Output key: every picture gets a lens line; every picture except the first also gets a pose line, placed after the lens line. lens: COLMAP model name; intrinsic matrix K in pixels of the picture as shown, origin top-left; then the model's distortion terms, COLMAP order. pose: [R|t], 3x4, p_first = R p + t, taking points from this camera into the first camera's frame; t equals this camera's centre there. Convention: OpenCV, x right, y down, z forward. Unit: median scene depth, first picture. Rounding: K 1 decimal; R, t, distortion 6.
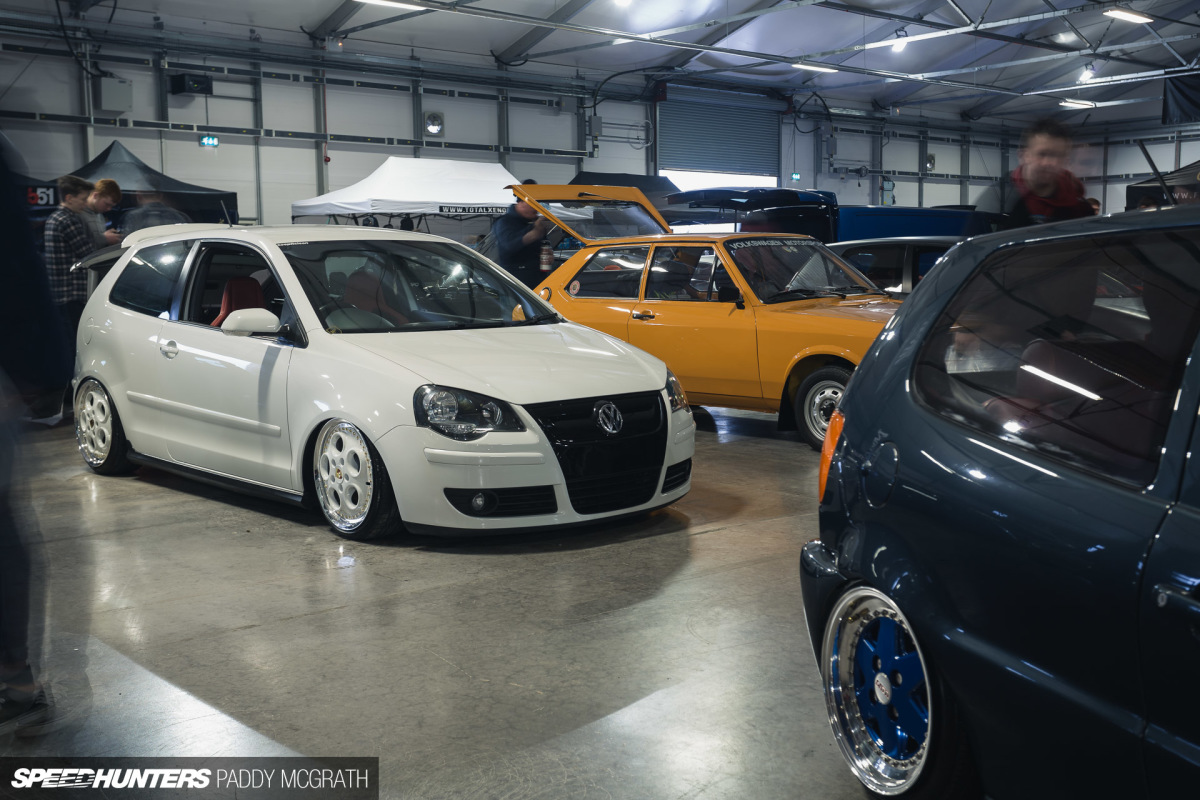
lens RADIAL K [[1323.4, 0, 601.6], [0, 1323.4, 400.0], [0, 0, 1]] dist [0.026675, 0.000000]
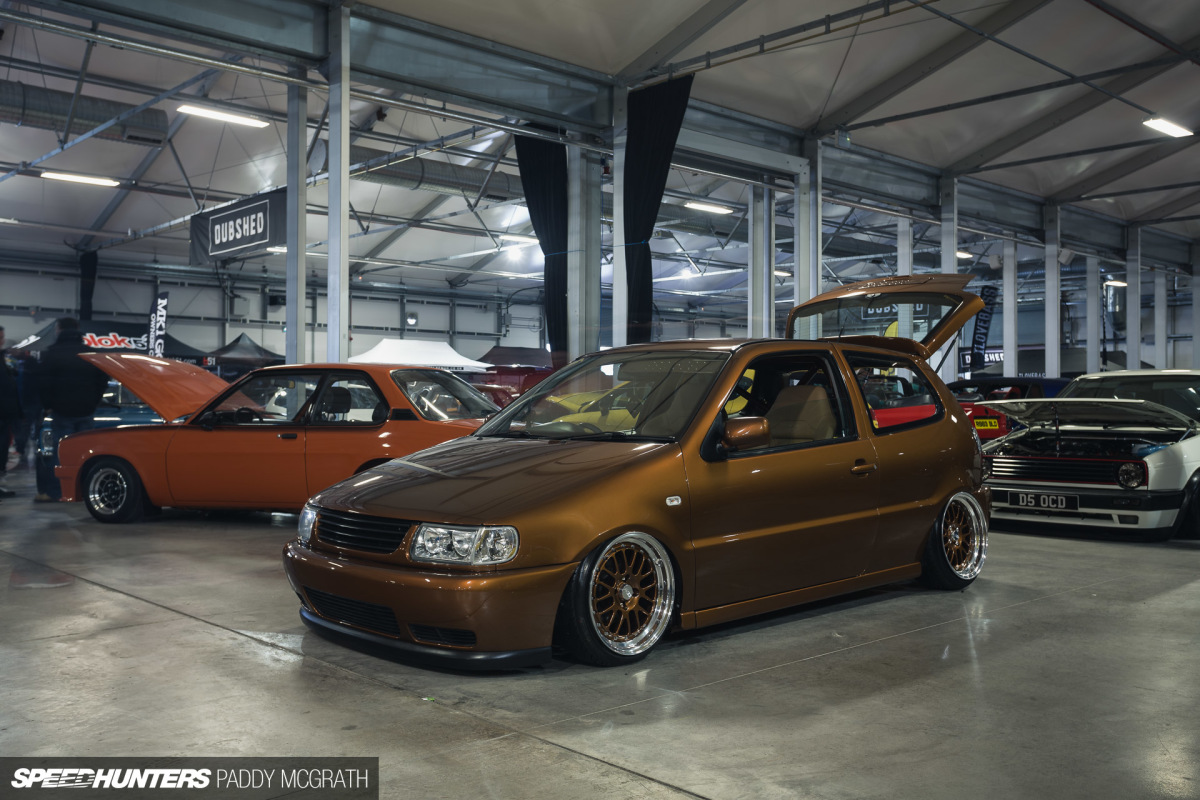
lens RADIAL K [[1102.7, 0, 599.1], [0, 1102.7, 399.2], [0, 0, 1]] dist [-0.018554, 0.000000]
pose [[0.999829, 0.014751, 0.011139, 0.113173], [-0.013526, 0.994589, -0.103008, 0.049902], [-0.012598, 0.102840, 0.994618, -0.479837]]
